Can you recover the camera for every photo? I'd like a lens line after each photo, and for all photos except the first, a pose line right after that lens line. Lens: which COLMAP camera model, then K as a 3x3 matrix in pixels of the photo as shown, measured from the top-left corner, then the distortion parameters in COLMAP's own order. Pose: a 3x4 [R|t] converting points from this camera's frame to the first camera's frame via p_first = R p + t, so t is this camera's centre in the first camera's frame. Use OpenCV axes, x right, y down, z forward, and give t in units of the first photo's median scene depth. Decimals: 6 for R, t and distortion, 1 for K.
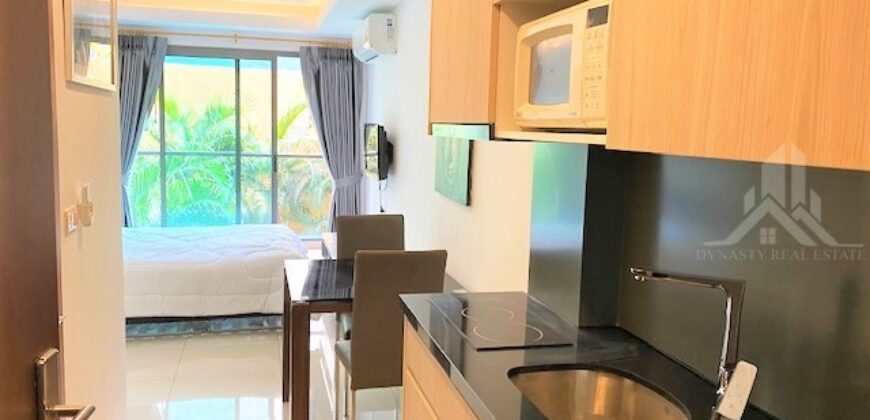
lens RADIAL K [[675.1, 0, 428.0], [0, 675.1, 205.2], [0, 0, 1]] dist [0.139378, -0.267104]
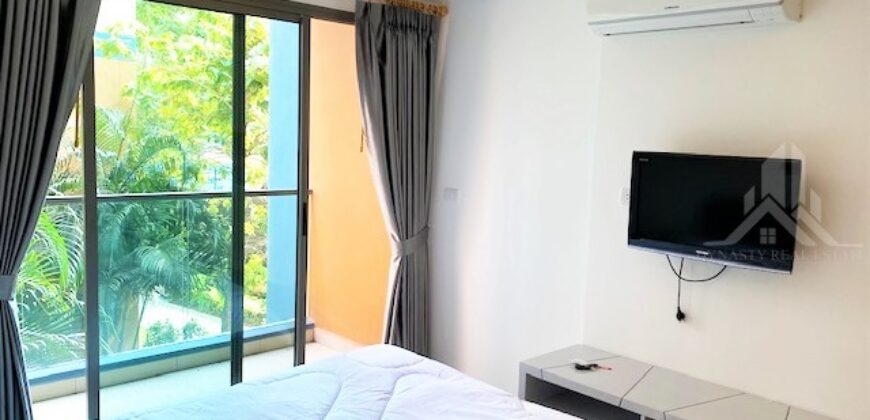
lens RADIAL K [[675.1, 0, 428.0], [0, 675.1, 205.2], [0, 0, 1]] dist [0.139378, -0.267104]
pose [[0.876502, -0.048989, 0.478899, -0.406211], [0.049026, 0.998720, 0.012434, -0.075389], [-0.478895, 0.012580, 0.877782, 0.499726]]
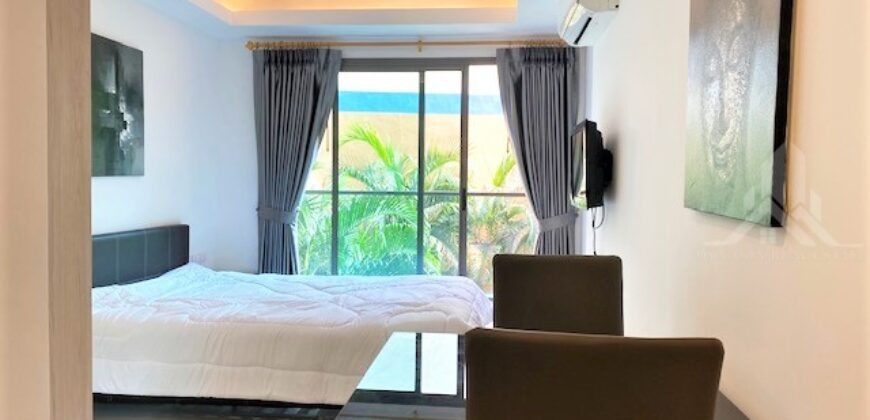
lens RADIAL K [[675.1, 0, 428.0], [0, 675.1, 205.2], [0, 0, 1]] dist [0.139378, -0.267104]
pose [[0.939978, -0.005395, -0.341192, 0.002638], [-0.025589, 0.995945, -0.086244, 0.013986], [0.340274, 0.089798, 0.936029, 0.261907]]
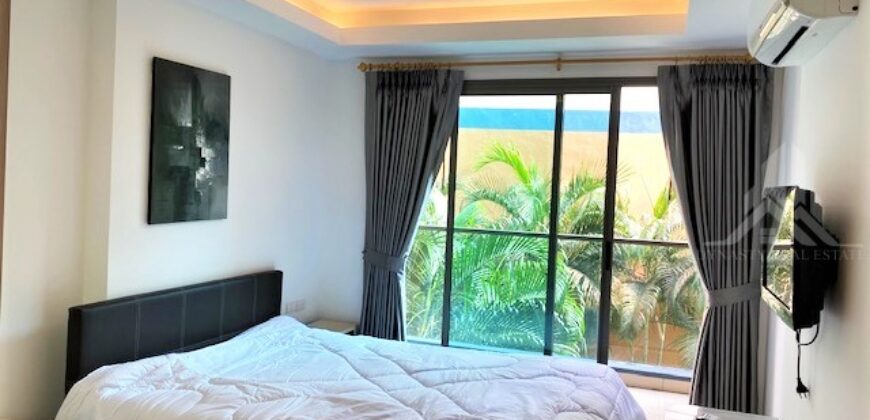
lens RADIAL K [[675.1, 0, 428.0], [0, 675.1, 205.2], [0, 0, 1]] dist [0.139378, -0.267104]
pose [[0.839356, 0.022337, -0.543123, -0.025267], [-0.084309, 0.992414, -0.089479, -0.037853], [0.537004, 0.120894, 0.834872, 0.393418]]
